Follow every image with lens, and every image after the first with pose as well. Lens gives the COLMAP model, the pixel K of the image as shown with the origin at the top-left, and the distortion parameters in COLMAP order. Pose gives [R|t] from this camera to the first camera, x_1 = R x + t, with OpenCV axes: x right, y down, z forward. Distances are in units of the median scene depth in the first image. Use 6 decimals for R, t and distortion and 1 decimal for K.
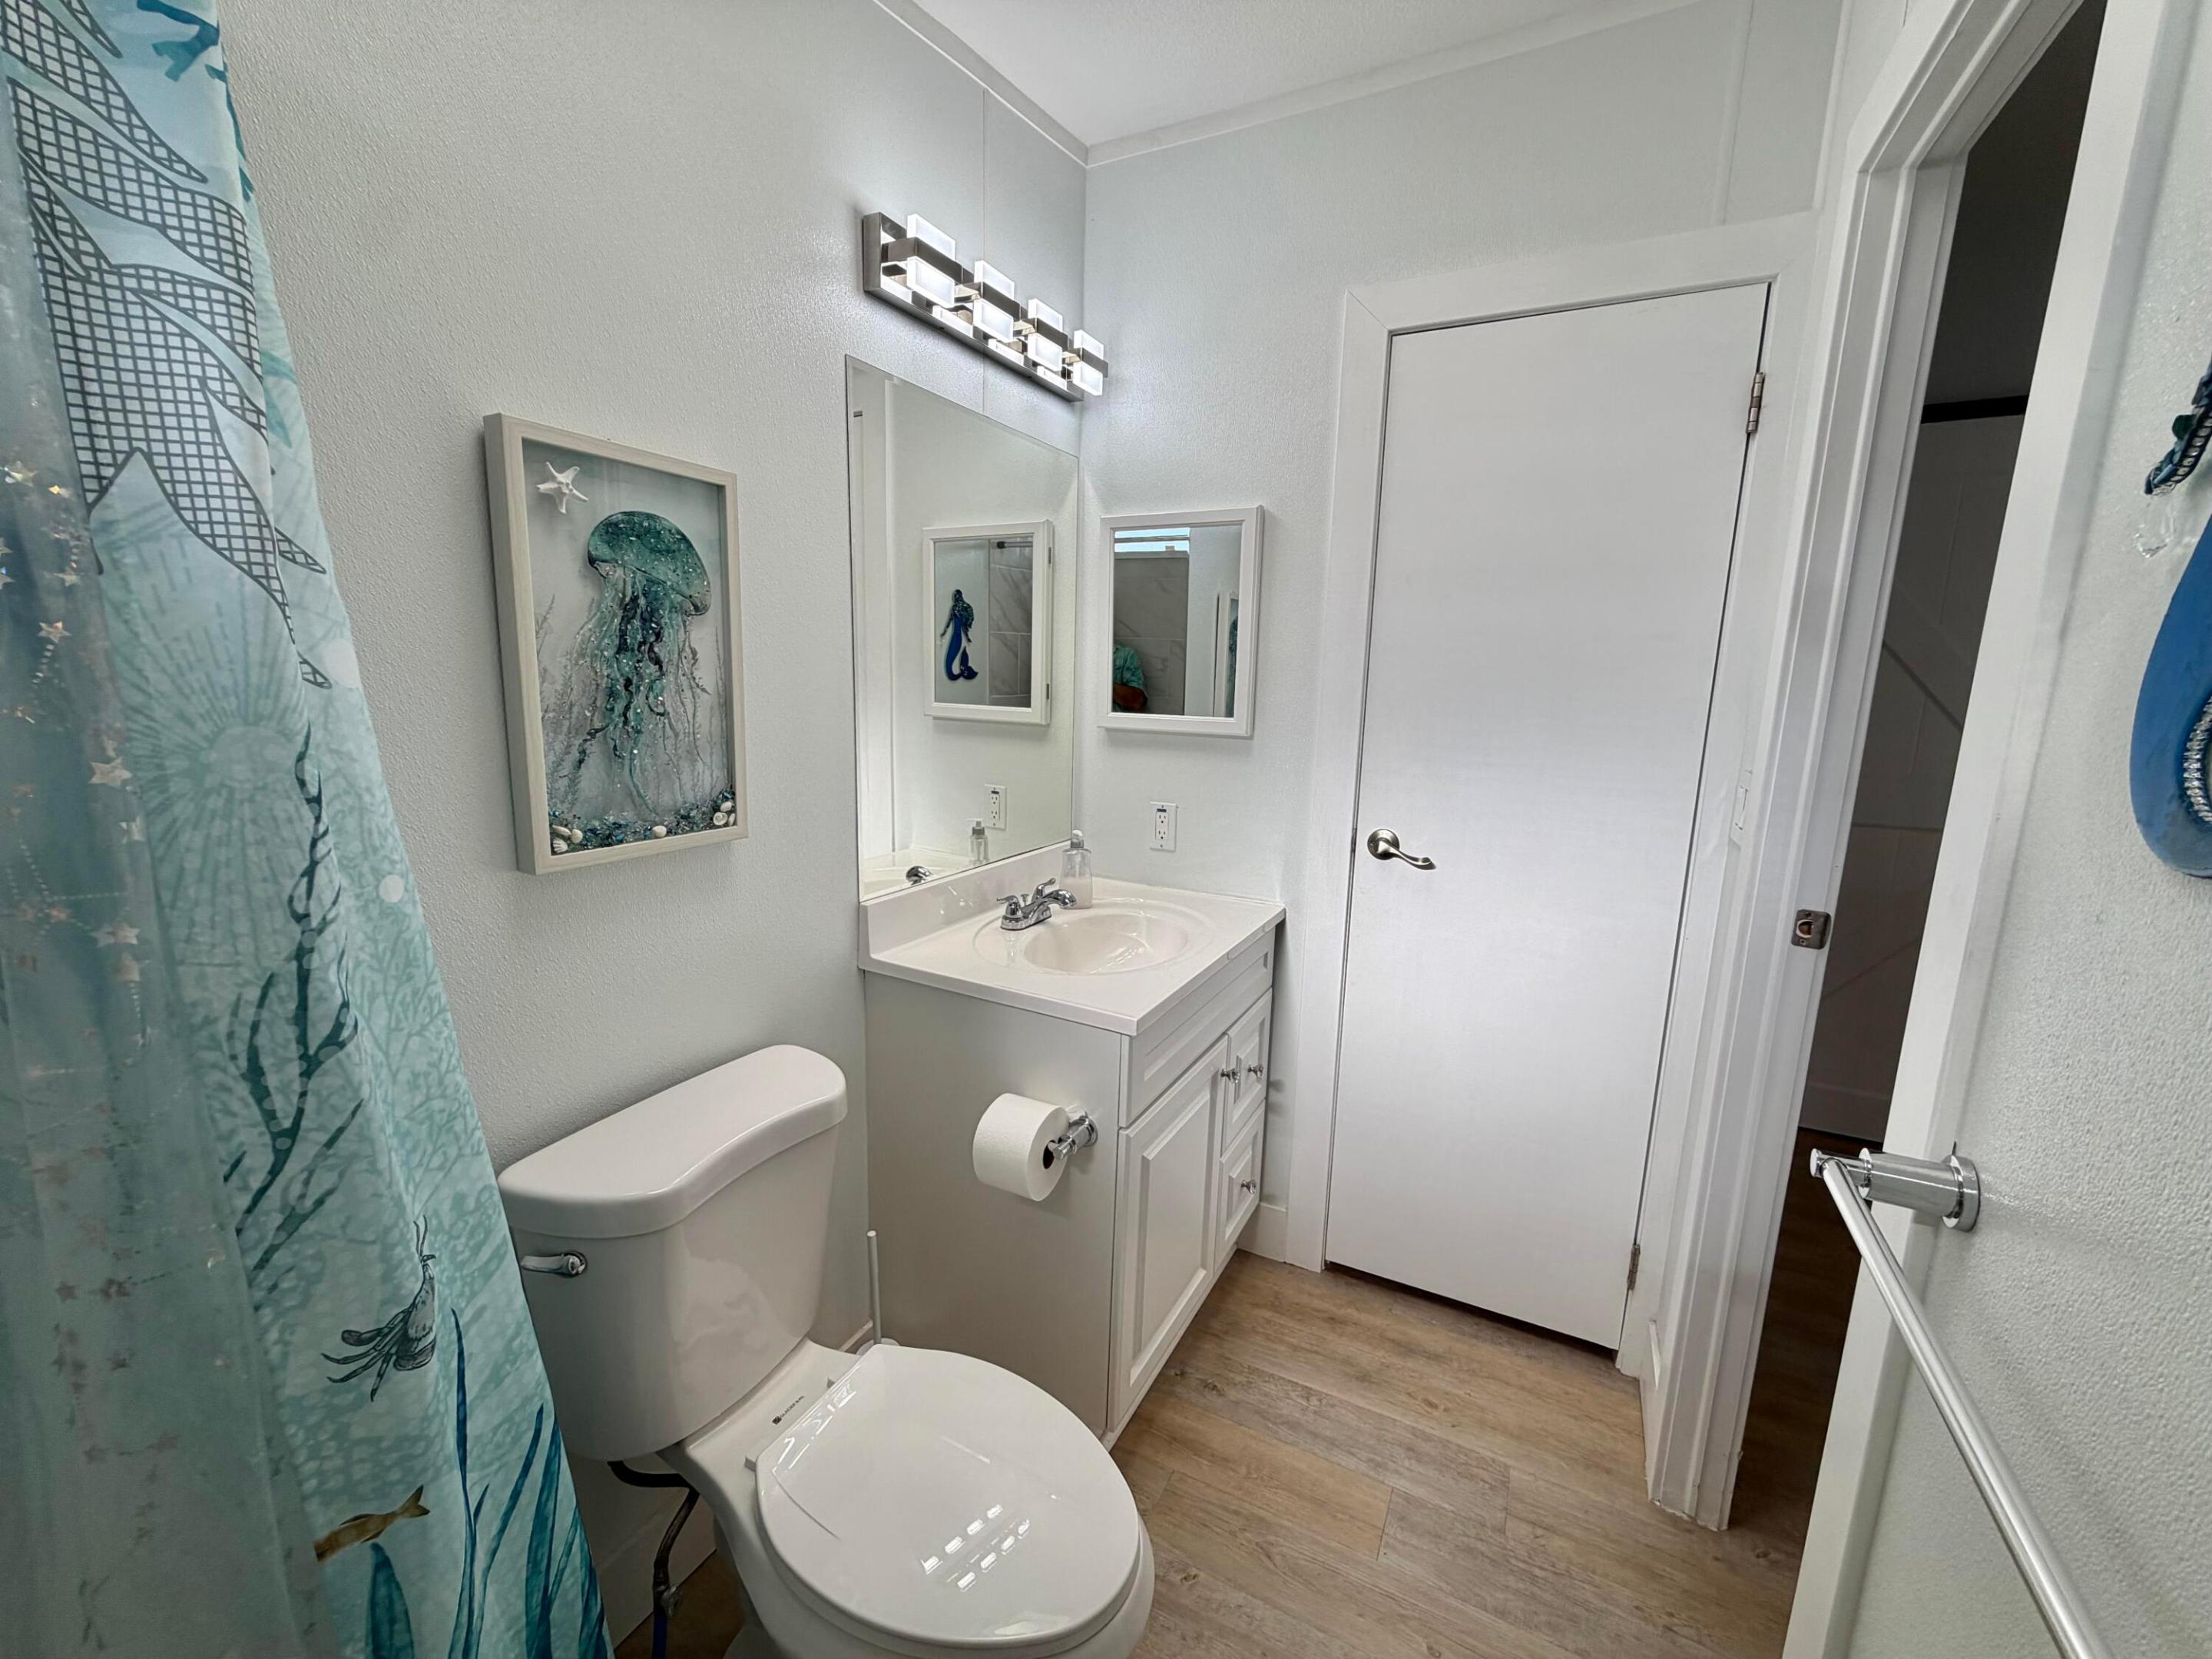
lens RADIAL K [[881.3, 0, 1097.9], [0, 881.3, 831.5], [0, 0, 1]] dist [0.000087, 0.000356]
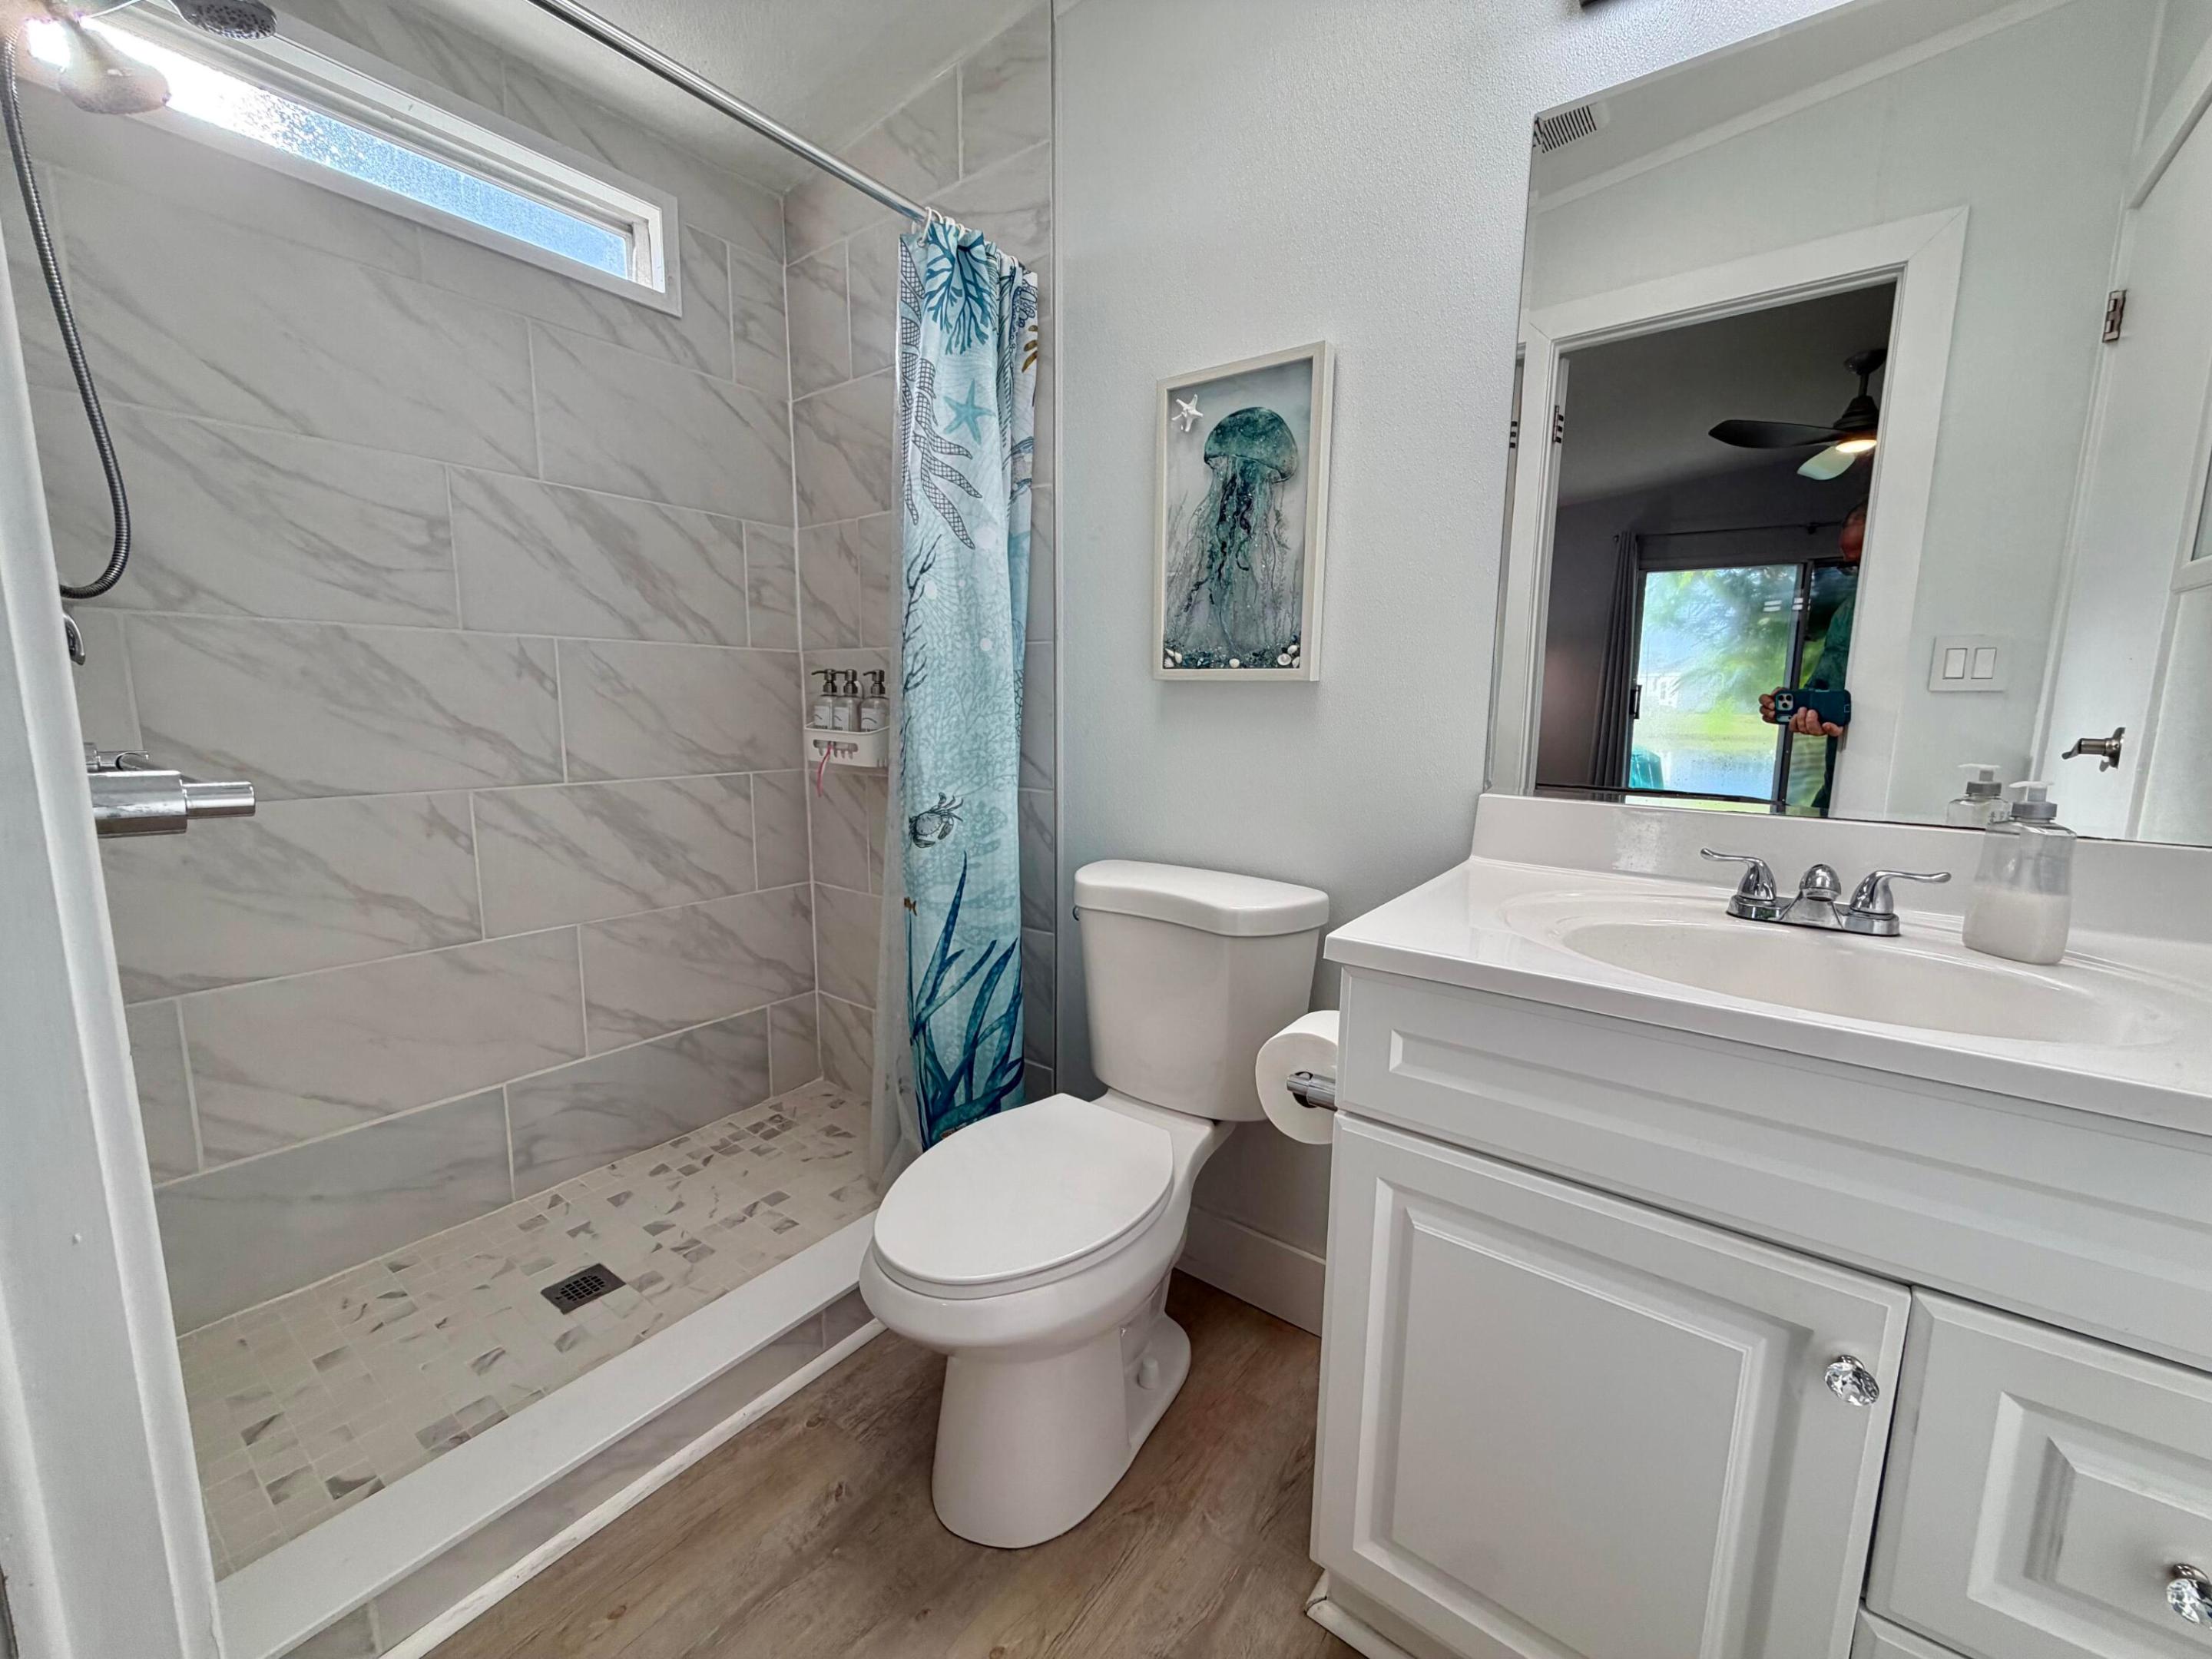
lens RADIAL K [[881.3, 0, 1097.9], [0, 881.3, 831.5], [0, 0, 1]] dist [0.000087, 0.000356]
pose [[-0.163524, 0.126047, -0.978454, 0.856860], [-0.190945, 0.969006, 0.156742, 0.077385], [0.967884, 0.212462, -0.134388, 1.086475]]
